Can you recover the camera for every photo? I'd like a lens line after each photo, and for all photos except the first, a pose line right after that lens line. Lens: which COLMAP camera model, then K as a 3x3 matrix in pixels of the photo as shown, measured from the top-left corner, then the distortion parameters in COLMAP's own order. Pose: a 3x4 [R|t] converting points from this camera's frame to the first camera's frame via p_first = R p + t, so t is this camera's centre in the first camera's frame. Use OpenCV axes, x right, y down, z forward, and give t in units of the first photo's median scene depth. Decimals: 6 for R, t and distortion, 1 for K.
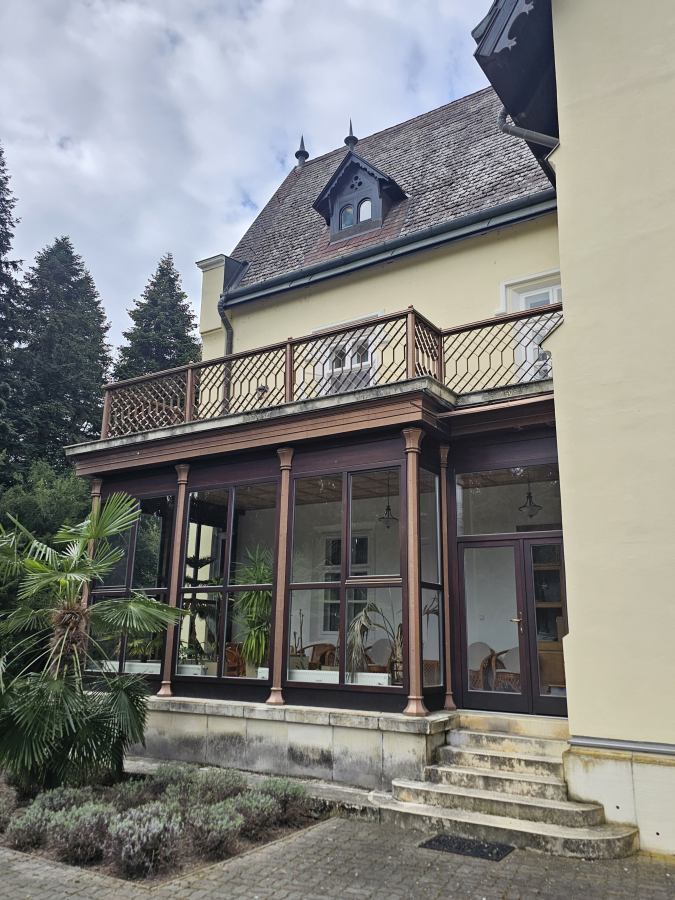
lens RADIAL K [[724.5, 0, 338.5], [0, 724.5, 441.0], [0, 0, 1]] dist [0.073357, -0.000153]
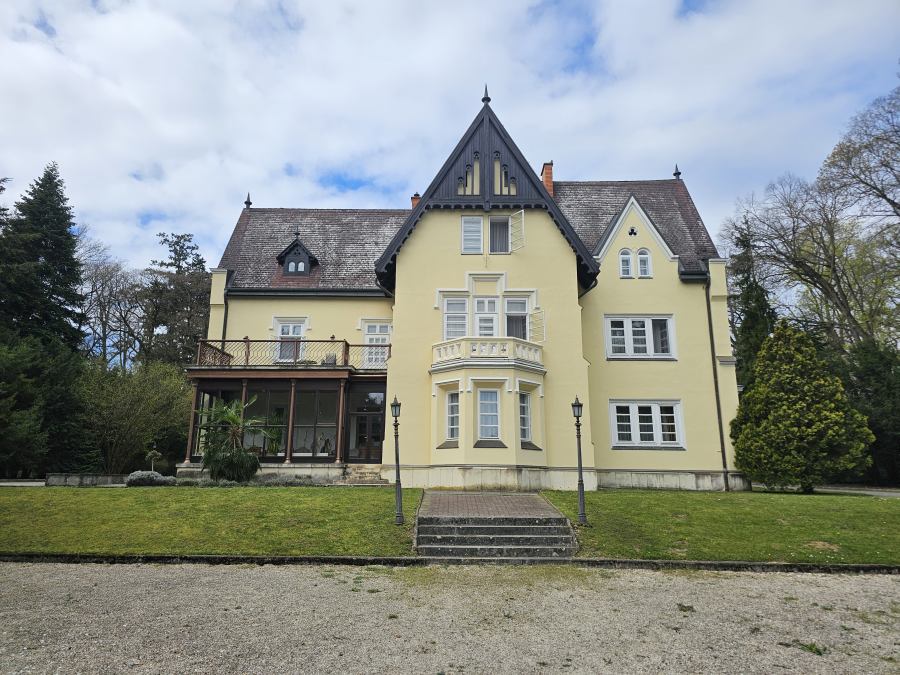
lens RADIAL K [[596.9, 0, 450.0], [0, 596.9, 337.5], [0, 0, 1]] dist [0.047765, -0.038609]
pose [[0.843358, 0.111940, 0.525563, -0.951503], [-0.134455, 0.990909, 0.004703, -0.289012], [-0.520258, -0.074631, 0.850742, -1.562005]]
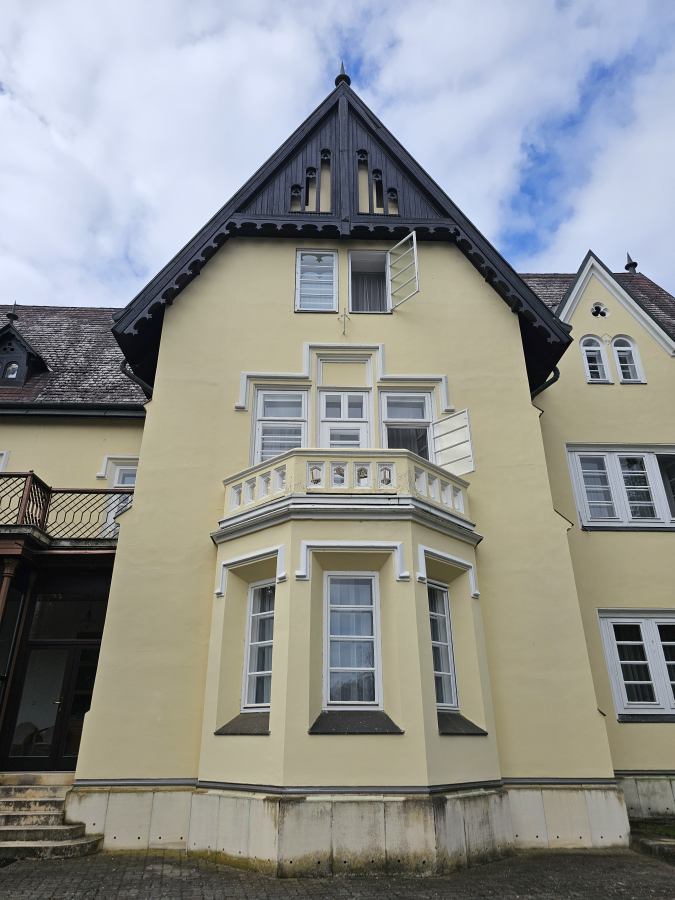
lens RADIAL K [[596.9, 0, 337.5], [0, 596.9, 450.0], [0, 0, 1]] dist [0.047765, -0.038609]
pose [[0.815617, 0.223349, 0.533745, -0.055869], [-0.135001, 0.970489, -0.199812, -0.076016], [-0.562622, 0.090914, 0.821700, -0.337666]]
